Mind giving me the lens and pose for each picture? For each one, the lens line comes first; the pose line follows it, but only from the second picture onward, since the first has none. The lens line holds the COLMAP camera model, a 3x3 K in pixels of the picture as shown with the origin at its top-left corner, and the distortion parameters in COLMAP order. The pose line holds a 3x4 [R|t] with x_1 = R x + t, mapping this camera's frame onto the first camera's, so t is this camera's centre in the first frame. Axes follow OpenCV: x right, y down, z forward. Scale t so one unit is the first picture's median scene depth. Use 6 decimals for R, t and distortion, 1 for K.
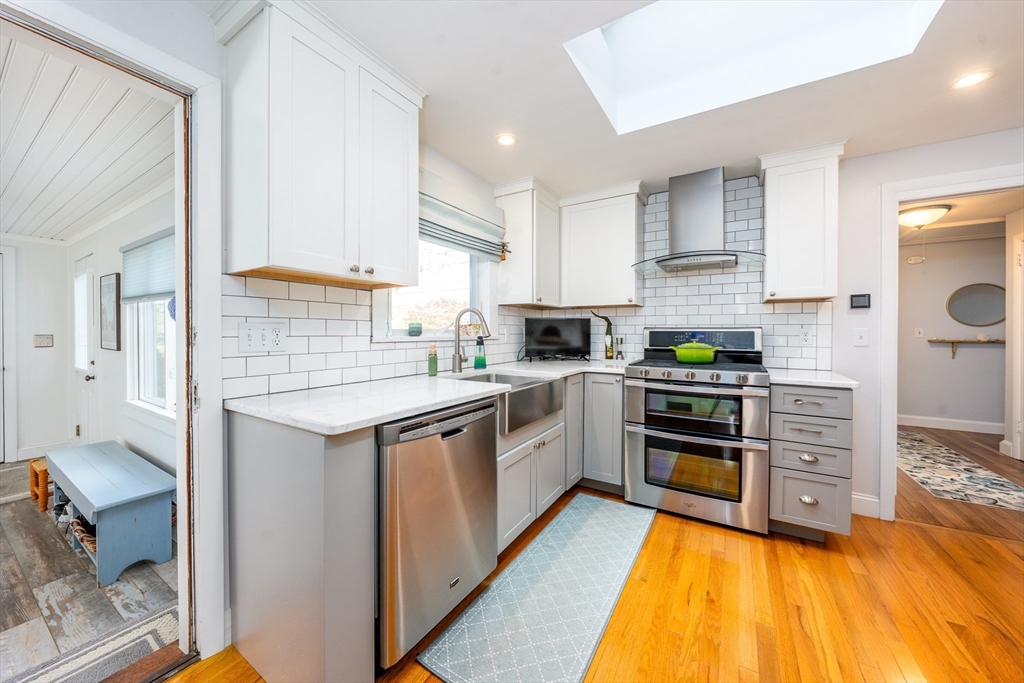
lens RADIAL K [[374.5, 0, 465.3], [0, 374.5, 332.9], [0, 0, 1]] dist [-0.002642, -0.000300]
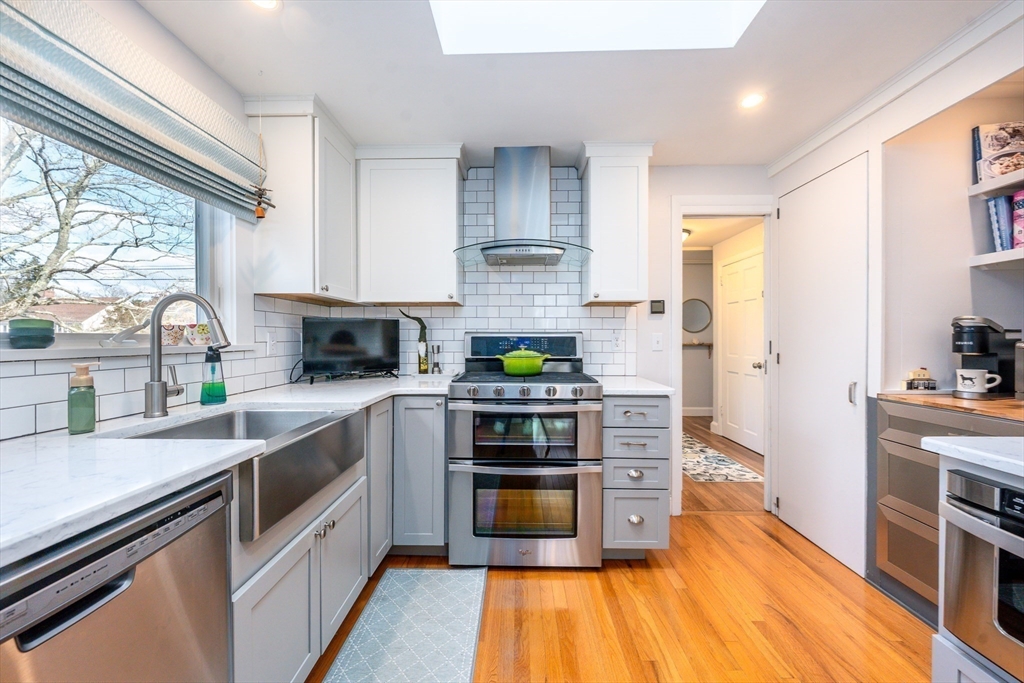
lens RADIAL K [[445.9, 0, 507.5], [0, 445.9, 338.6], [0, 0, 1]] dist [-0.005474, -0.000428]
pose [[0.837173, -0.004542, 0.546920, 0.044724], [0.005454, 0.999985, -0.000045, 0.000115], [-0.546911, 0.003021, 0.837185, 0.203572]]
